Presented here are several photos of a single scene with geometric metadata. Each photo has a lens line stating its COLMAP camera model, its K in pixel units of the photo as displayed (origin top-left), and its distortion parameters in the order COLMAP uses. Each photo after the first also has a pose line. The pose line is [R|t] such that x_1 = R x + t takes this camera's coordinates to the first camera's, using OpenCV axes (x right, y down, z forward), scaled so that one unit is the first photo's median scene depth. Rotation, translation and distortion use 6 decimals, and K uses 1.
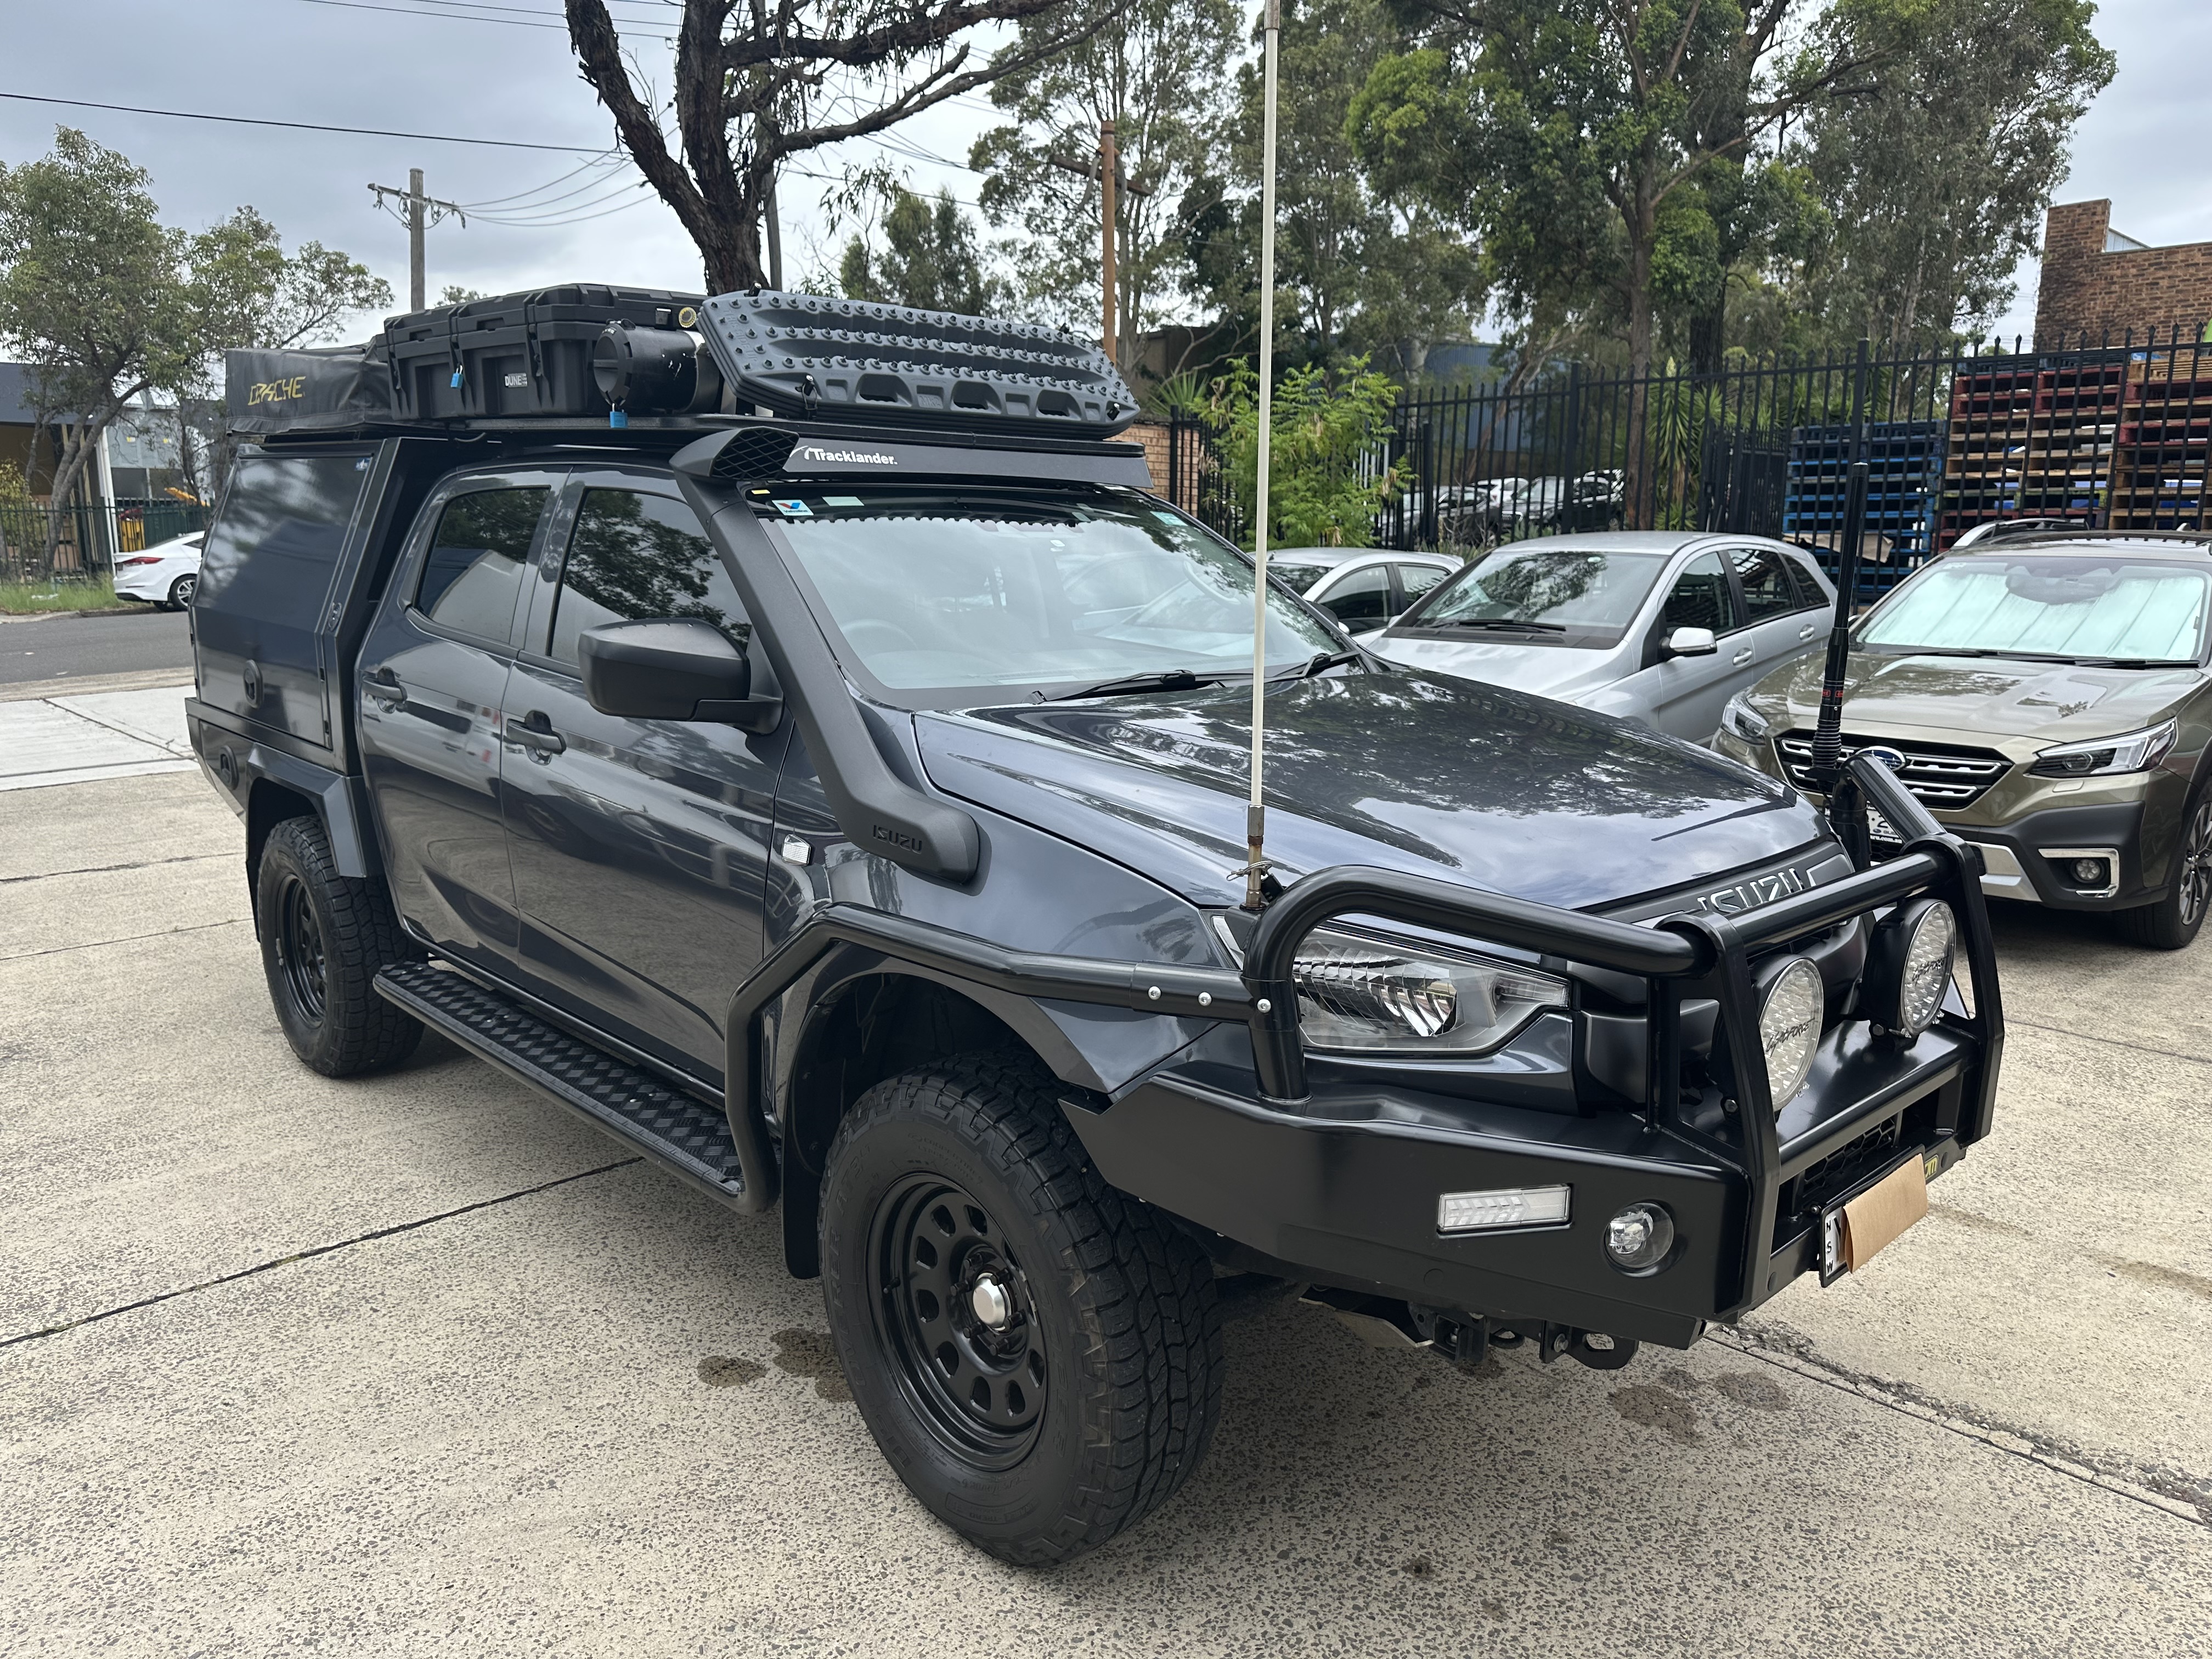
lens RADIAL K [[1564.9, 0, 1066.3], [0, 1564.9, 896.4], [0, 0, 1]] dist [0.002505, -0.004838]
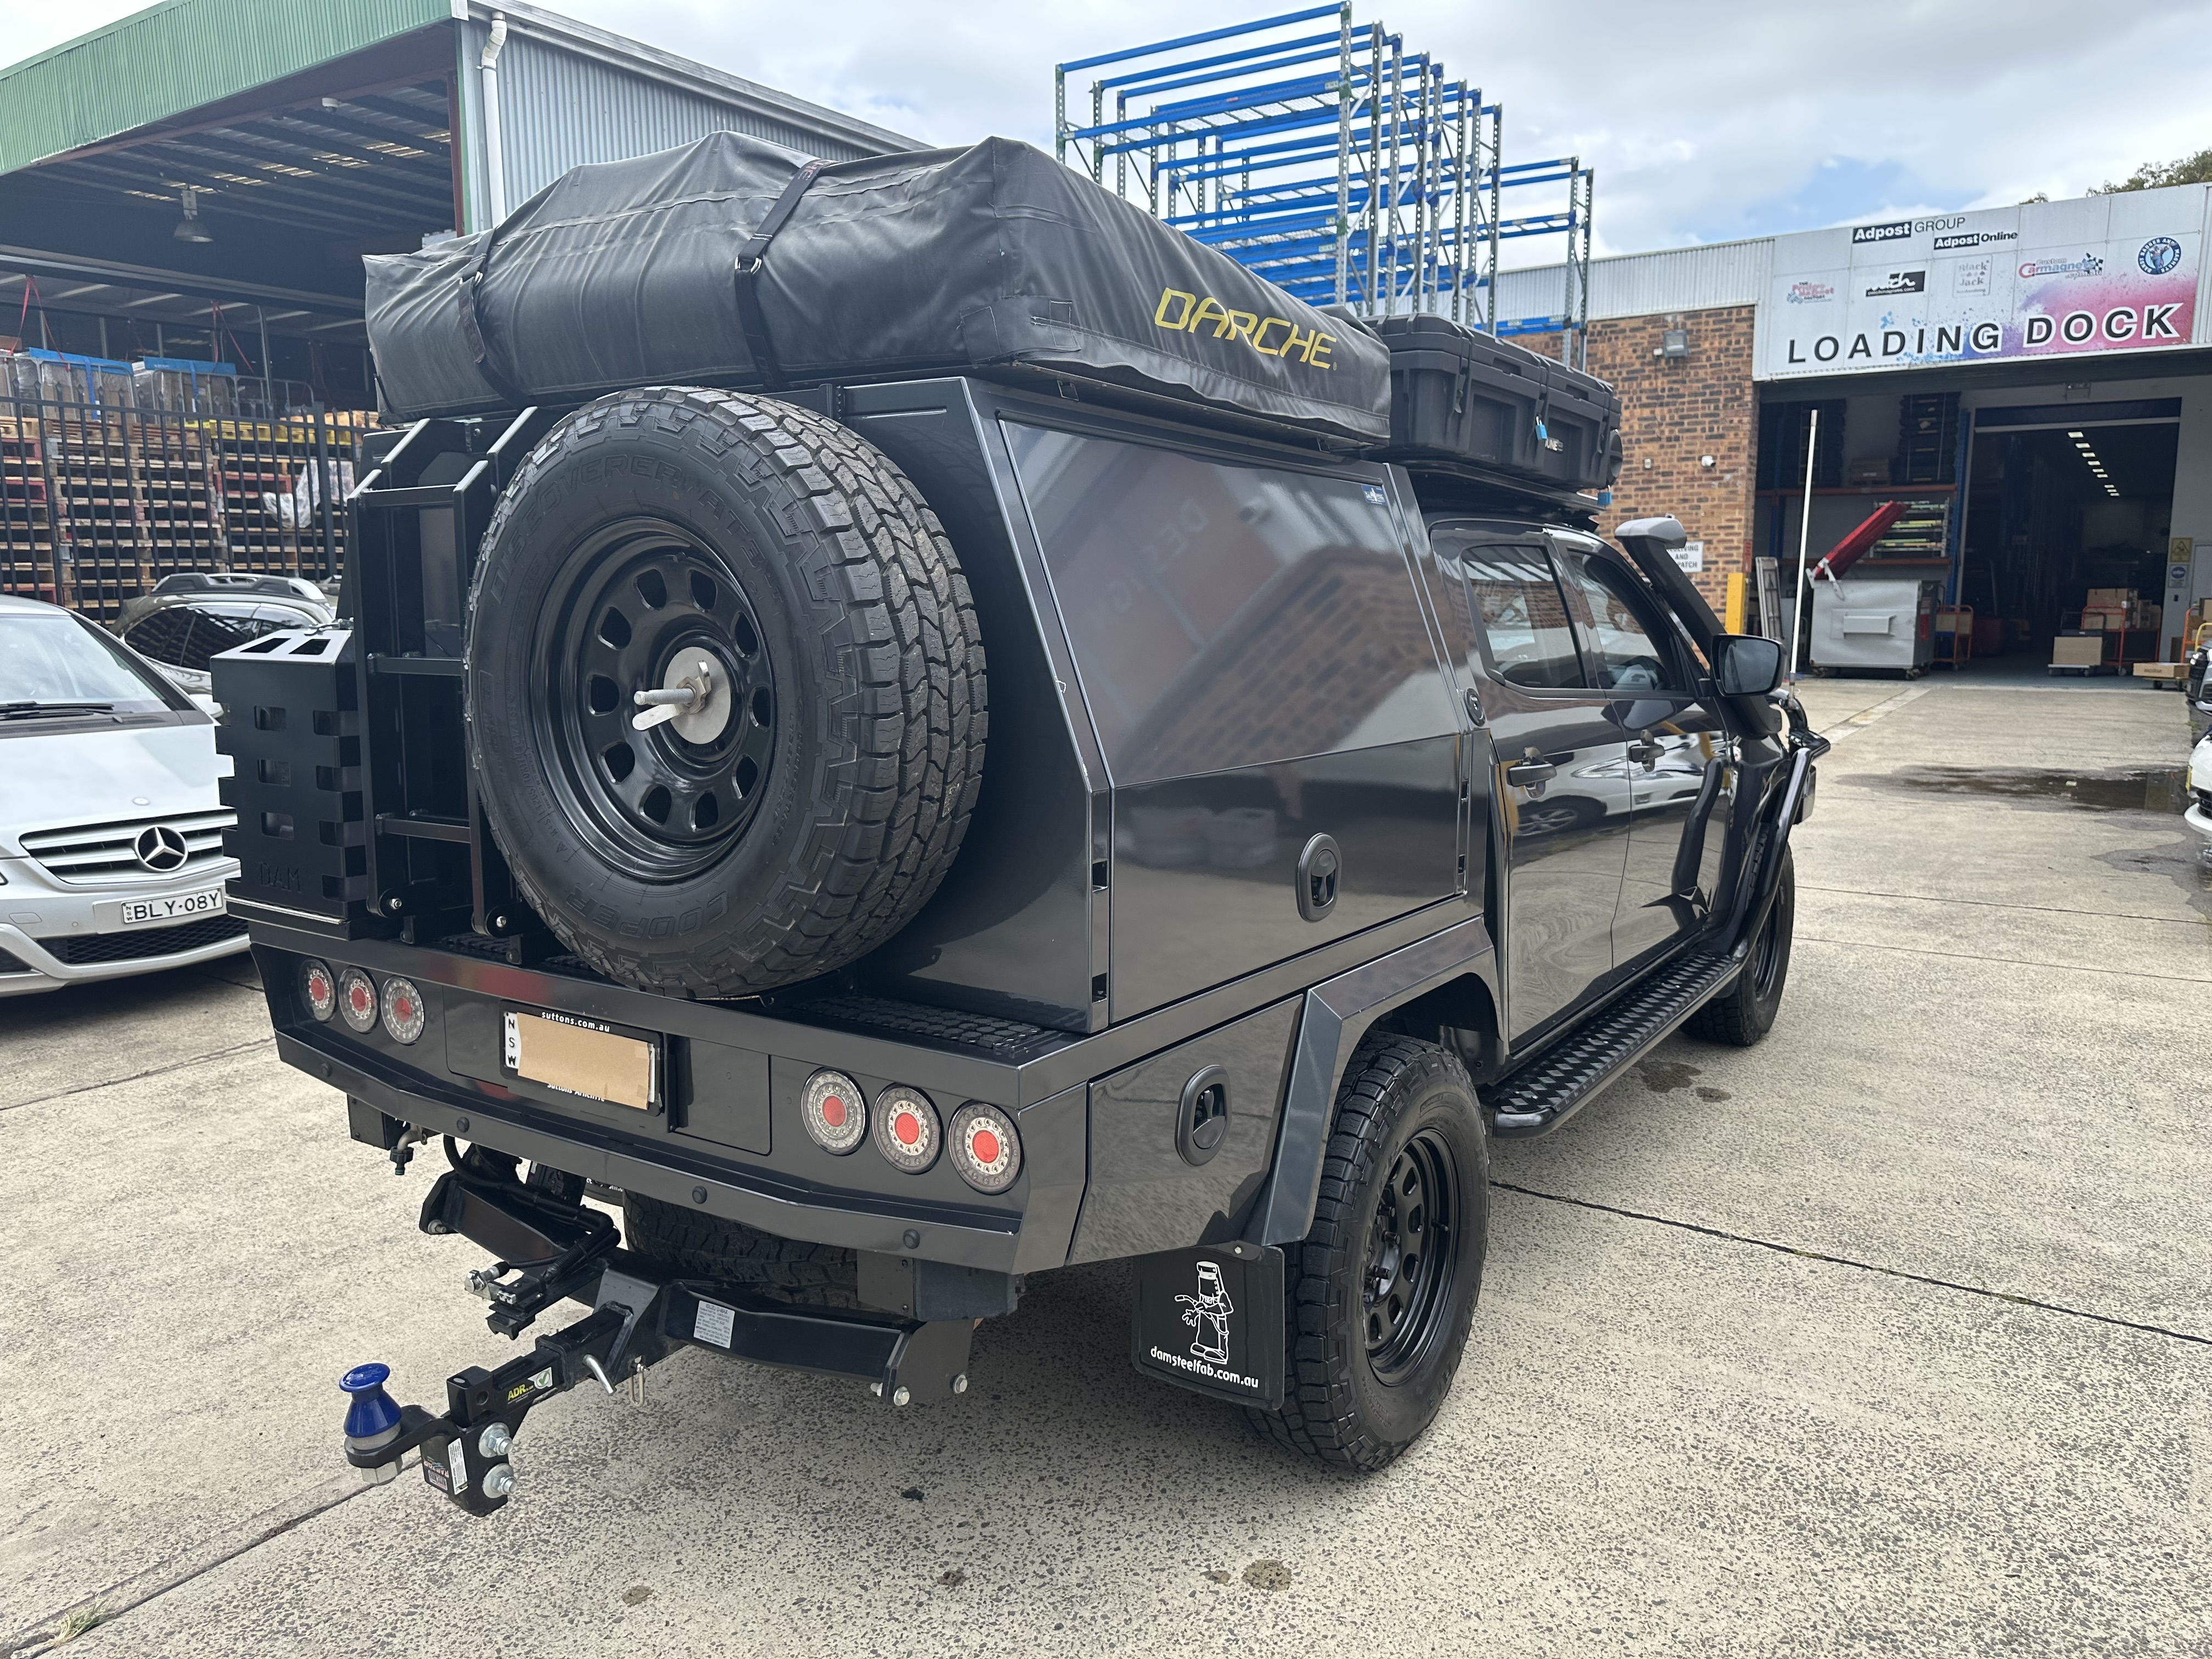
lens RADIAL K [[1578.3, 0, 1106.0], [0, 1578.3, 829.5], [0, 0, 1]] dist [0.002756, -0.007991]
pose [[-0.238100, -0.148557, 0.959812, -1.295735], [0.219499, 0.954435, 0.202175, -0.352387], [-0.946112, 0.258815, -0.194643, 1.486771]]
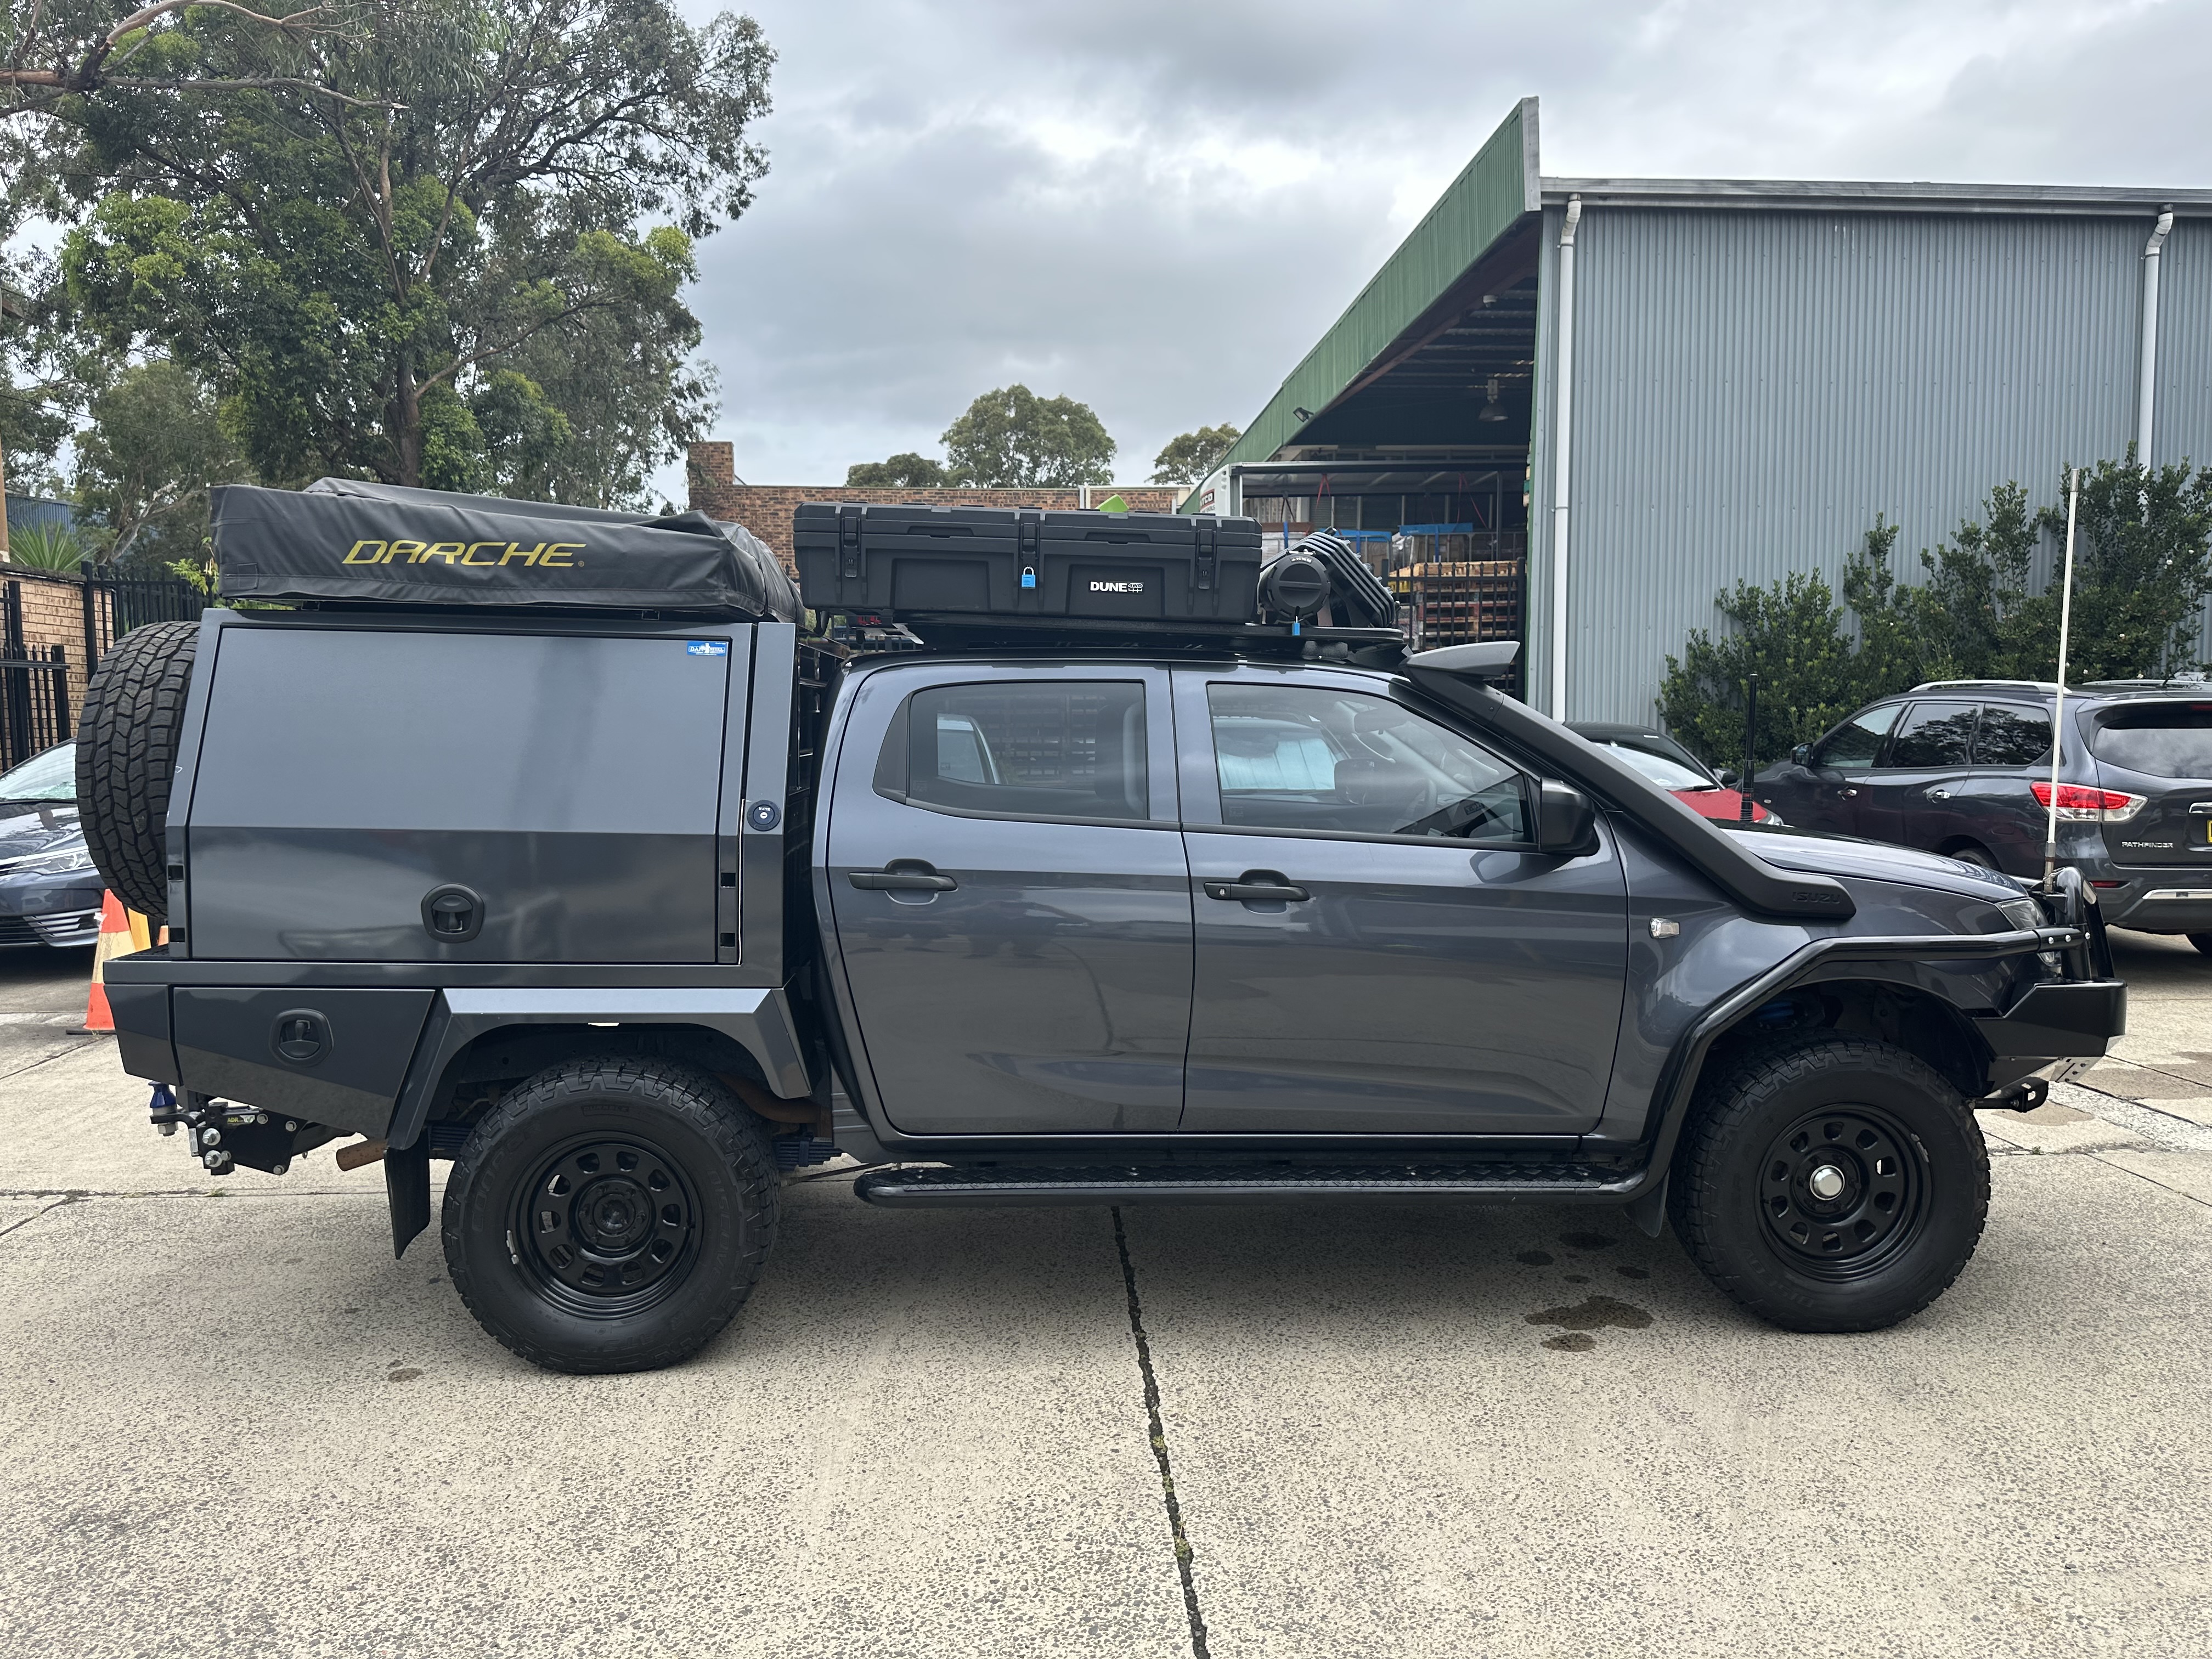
lens RADIAL K [[1581.5, 0, 1107.3], [0, 1581.5, 845.4], [0, 0, 1]] dist [0.027769, -0.027546]
pose [[0.632339, -0.067796, 0.771720, -1.185172], [0.174533, 0.983020, -0.056651, -0.084133], [-0.754775, 0.170513, 0.633435, 0.296175]]
